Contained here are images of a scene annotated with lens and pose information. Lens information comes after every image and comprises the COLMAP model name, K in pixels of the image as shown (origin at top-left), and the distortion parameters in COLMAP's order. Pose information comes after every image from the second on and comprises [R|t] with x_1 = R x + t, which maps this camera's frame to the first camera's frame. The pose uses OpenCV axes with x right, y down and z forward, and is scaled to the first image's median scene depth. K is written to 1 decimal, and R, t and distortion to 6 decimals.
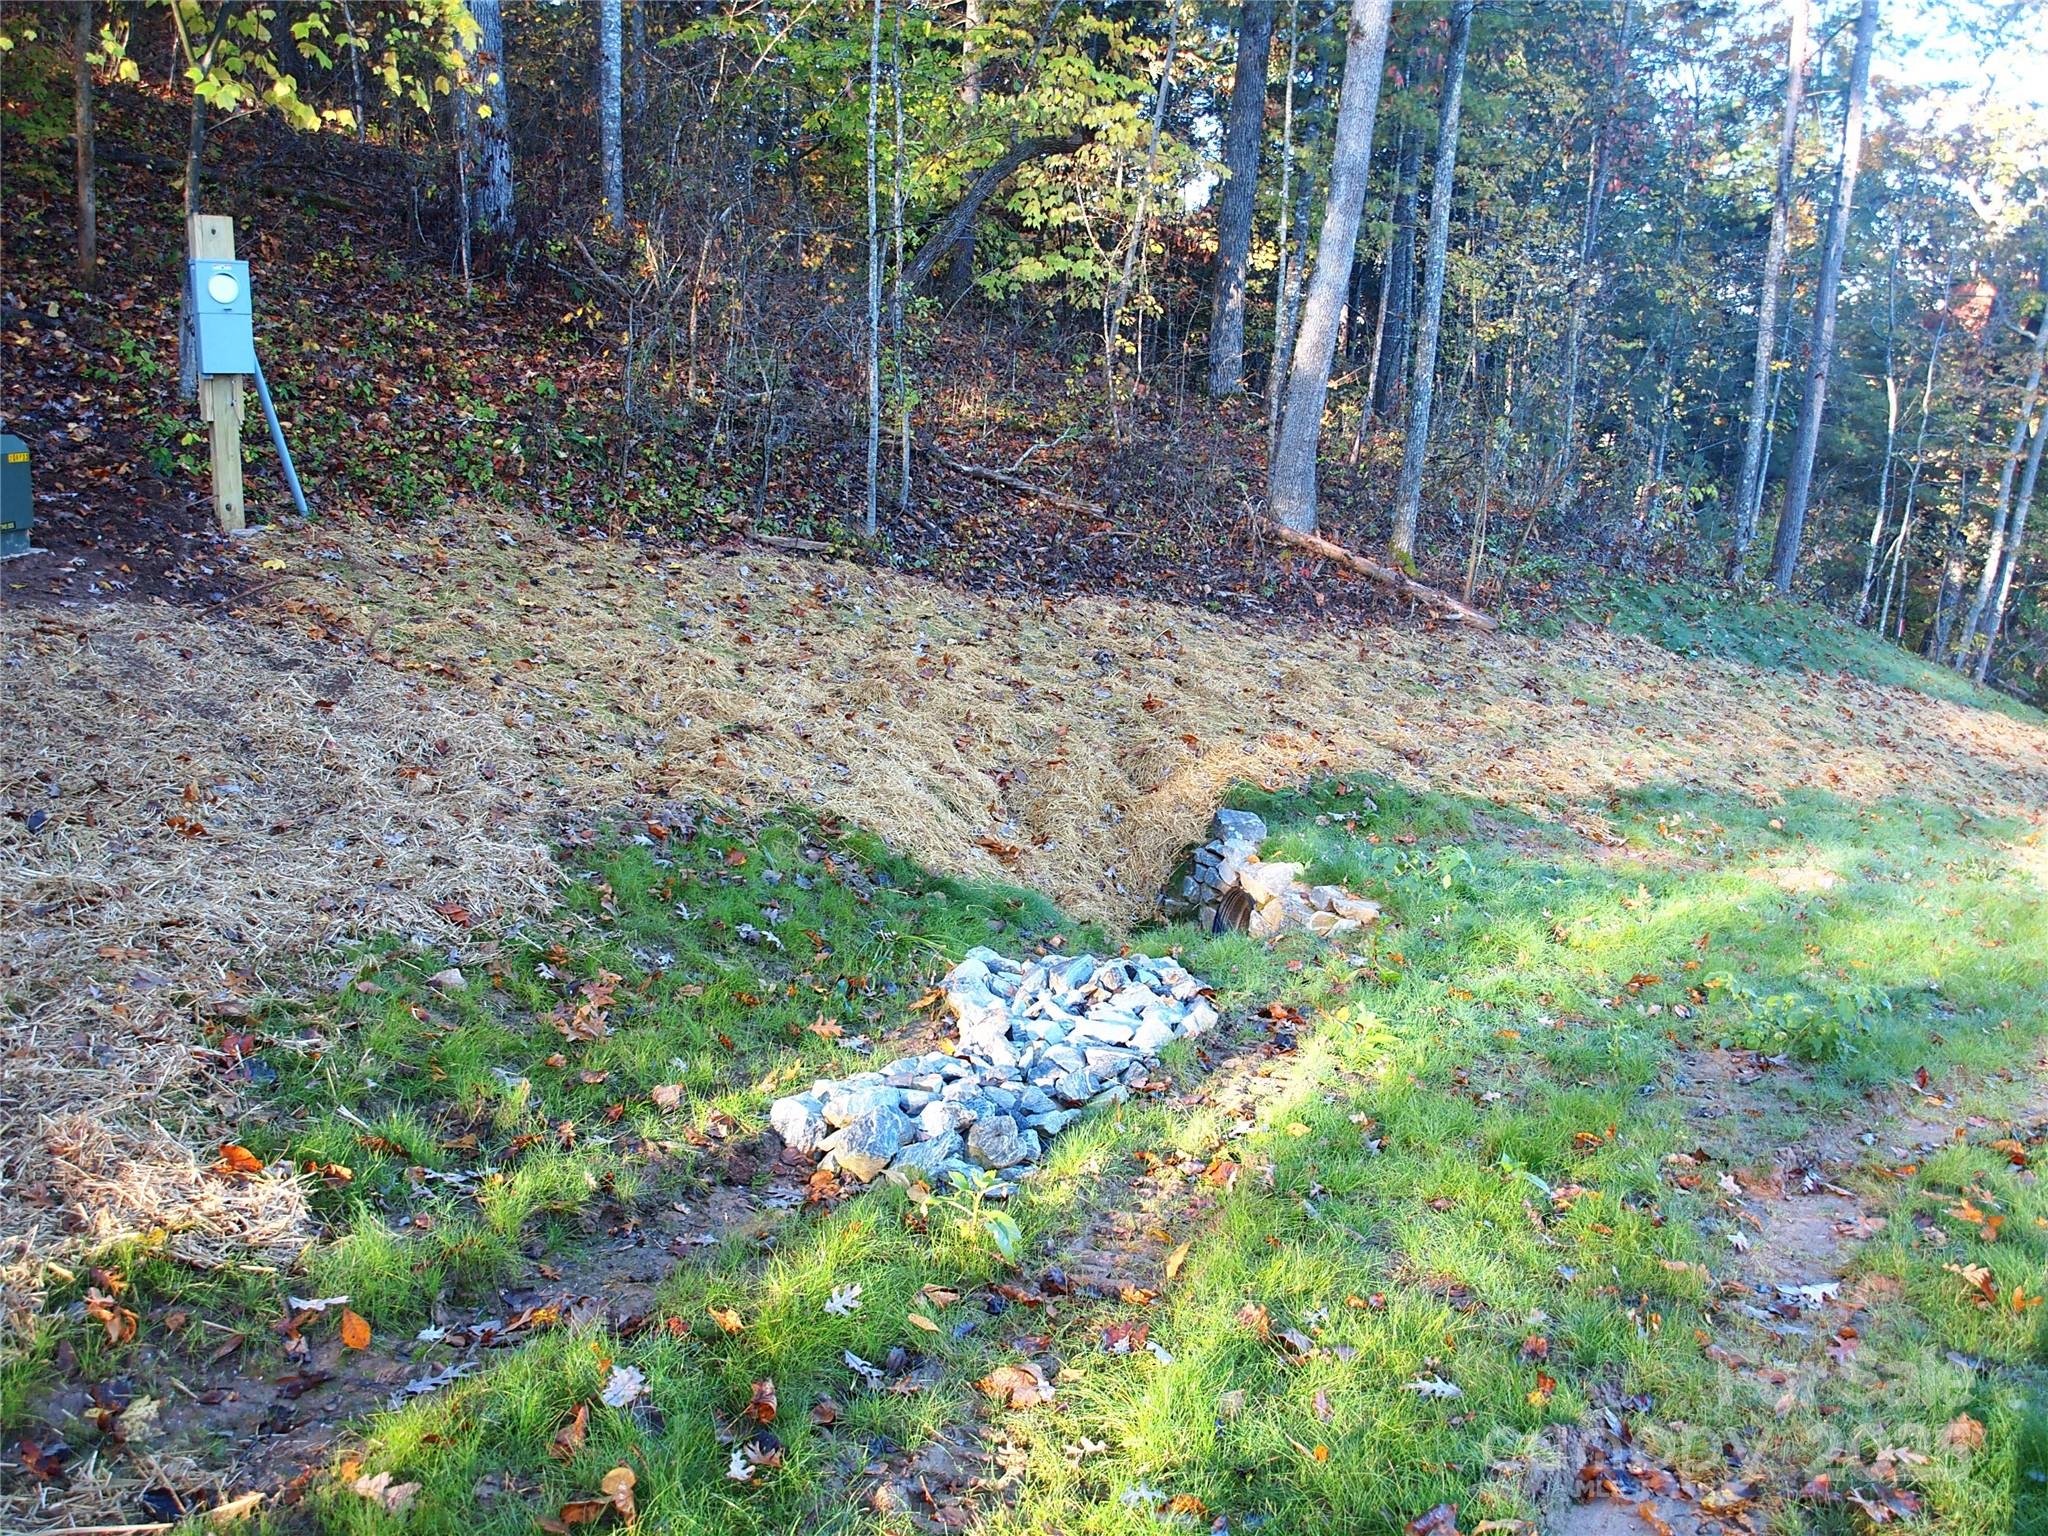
lens RADIAL K [[1833.5, 0, 1014.5], [0, 1833.5, 764.6], [0, 0, 1]] dist [-0.072338, 0.057975]
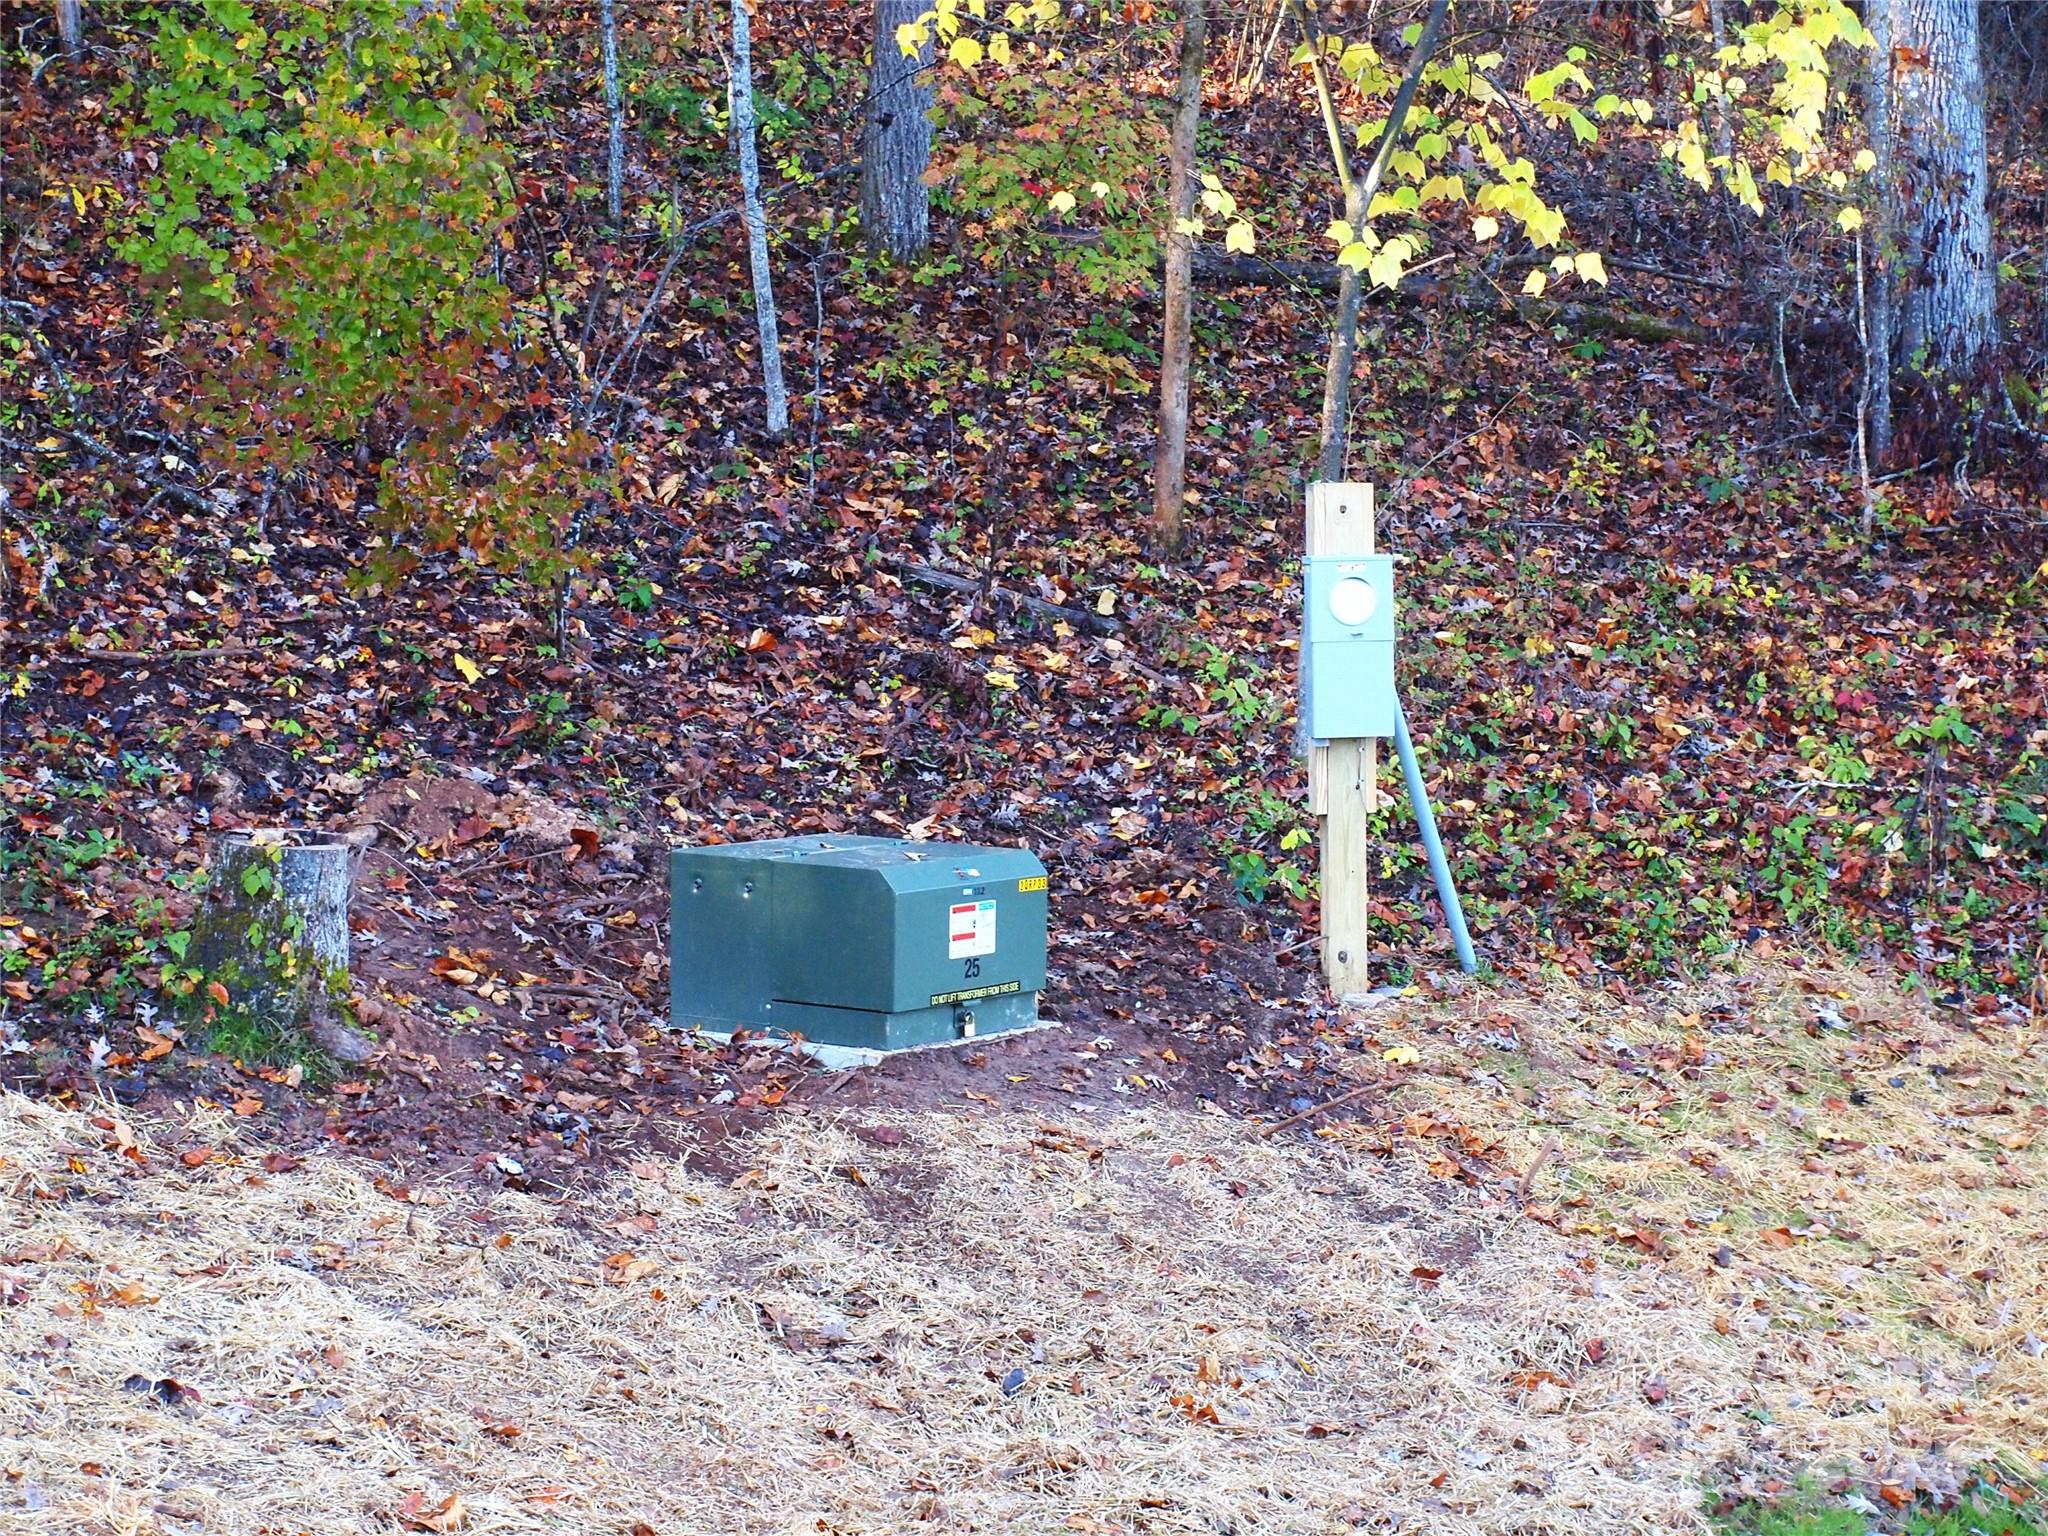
lens RADIAL K [[1833.5, 0, 1017.1], [0, 1833.5, 778.2], [0, 0, 1]] dist [-0.072338, 0.057975]
pose [[0.876528, -0.049077, -0.478842, -0.233786], [-0.078923, 0.966673, -0.243546, -0.043168], [0.474836, 0.251267, 0.843443, 0.420425]]
